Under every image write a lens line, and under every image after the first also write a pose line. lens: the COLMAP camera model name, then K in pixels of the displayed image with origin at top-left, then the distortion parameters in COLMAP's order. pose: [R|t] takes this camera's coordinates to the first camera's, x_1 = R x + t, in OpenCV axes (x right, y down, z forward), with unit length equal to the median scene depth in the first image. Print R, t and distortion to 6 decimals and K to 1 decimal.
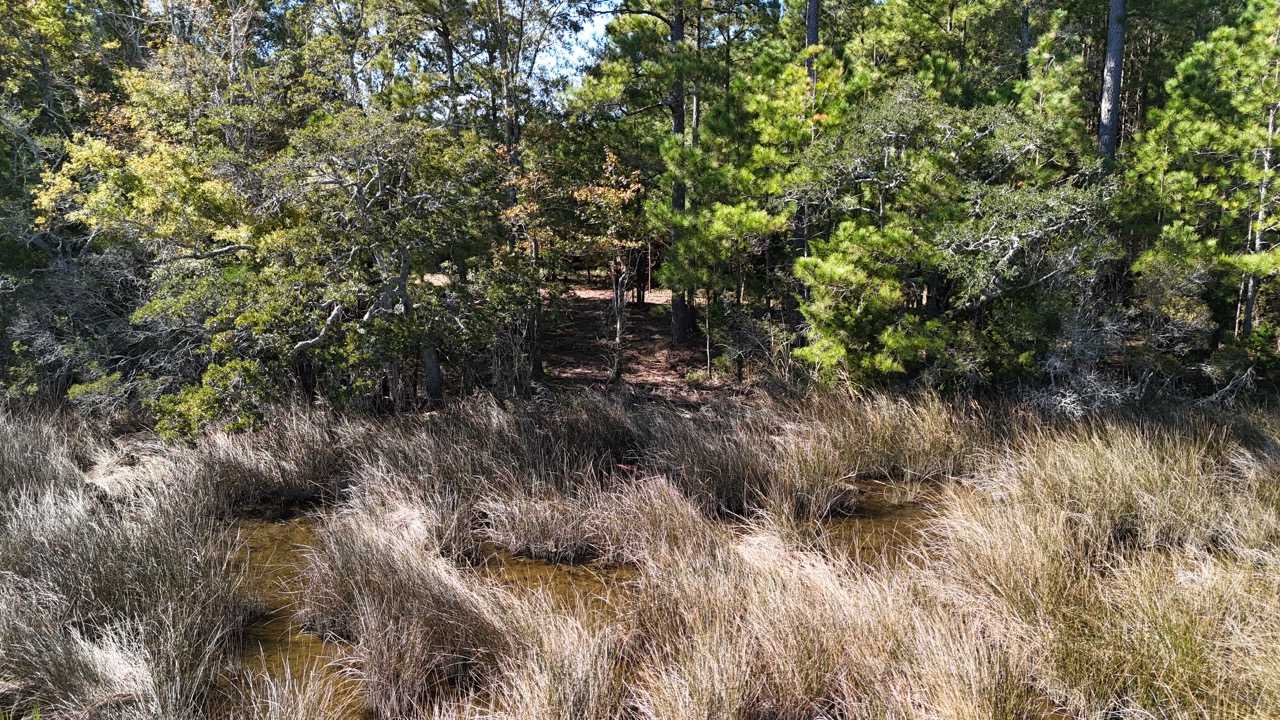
lens RADIAL K [[910.1, 0, 639.6], [0, 910.1, 360.6], [0, 0, 1]] dist [0.030985, -0.053445]
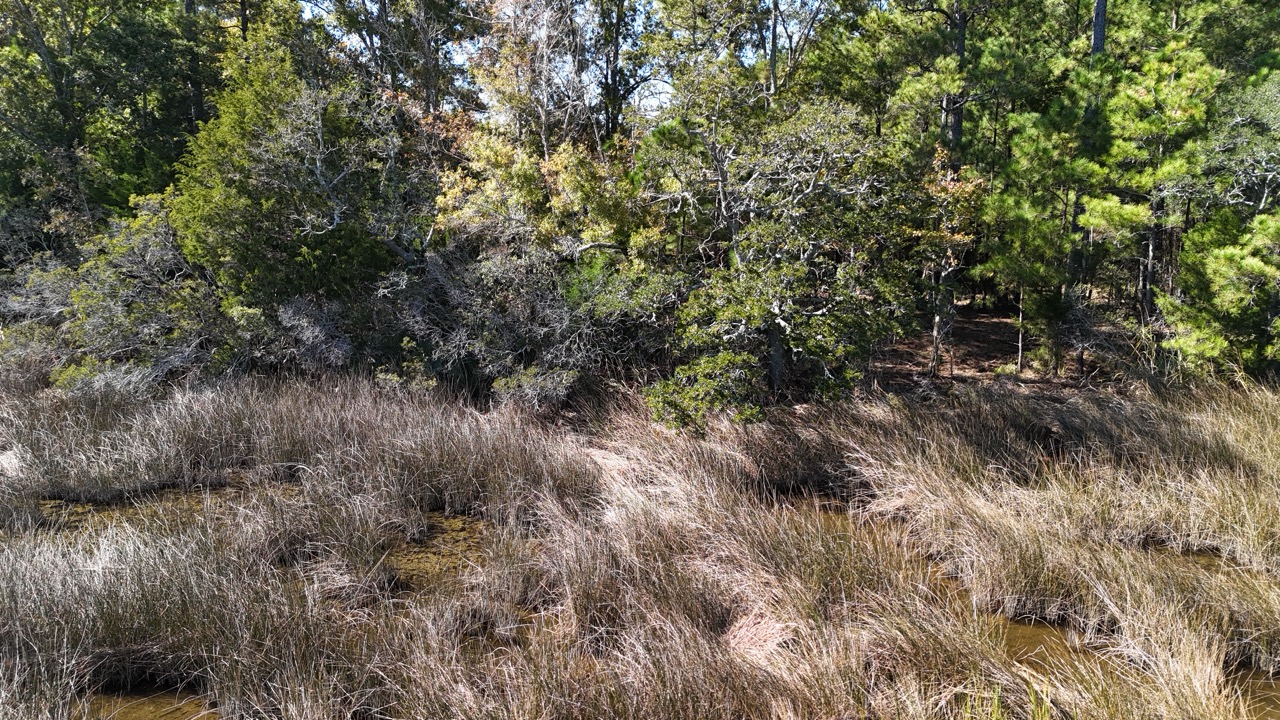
lens RADIAL K [[910.1, 0, 639.3], [0, 910.1, 364.7], [0, 0, 1]] dist [0.030985, -0.053445]
pose [[0.999914, -0.007964, 0.010446, -0.446744], [0.007906, 0.999953, 0.005588, 0.003470], [-0.010490, -0.005504, 0.999930, -0.007339]]
